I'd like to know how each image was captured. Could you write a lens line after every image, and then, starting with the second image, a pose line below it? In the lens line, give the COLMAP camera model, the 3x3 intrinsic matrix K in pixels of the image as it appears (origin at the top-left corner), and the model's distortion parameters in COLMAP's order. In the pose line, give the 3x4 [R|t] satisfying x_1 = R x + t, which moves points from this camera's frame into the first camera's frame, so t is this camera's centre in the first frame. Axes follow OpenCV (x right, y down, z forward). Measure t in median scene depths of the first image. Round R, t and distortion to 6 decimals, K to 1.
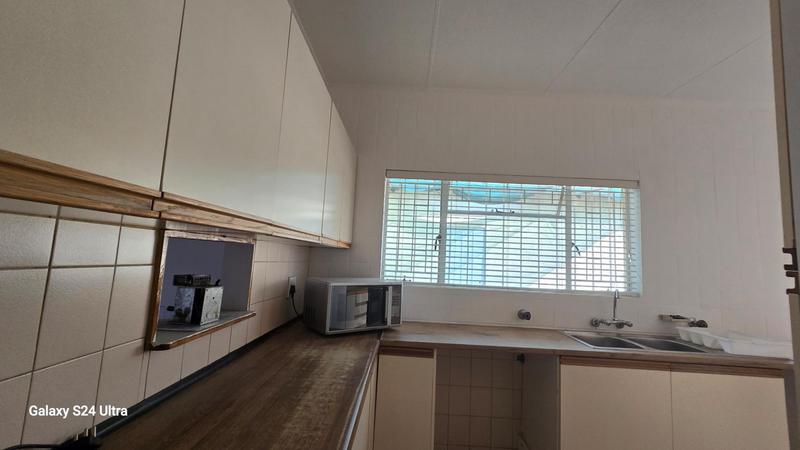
lens RADIAL K [[327.9, 0, 402.4], [0, 327.9, 223.6], [0, 0, 1]] dist [-0.001455, 0.000162]
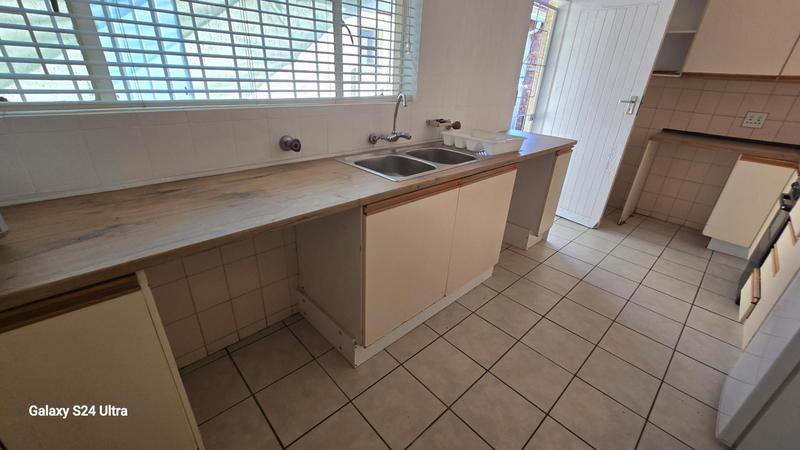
lens RADIAL K [[327.9, 0, 396.4], [0, 327.9, 227.3], [0, 0, 1]] dist [-0.001455, 0.000162]
pose [[0.714936, -0.314822, 0.624302, 0.089258], [-0.079815, 0.850310, 0.520195, 0.085648], [-0.694619, -0.421735, 0.582790, 0.529974]]
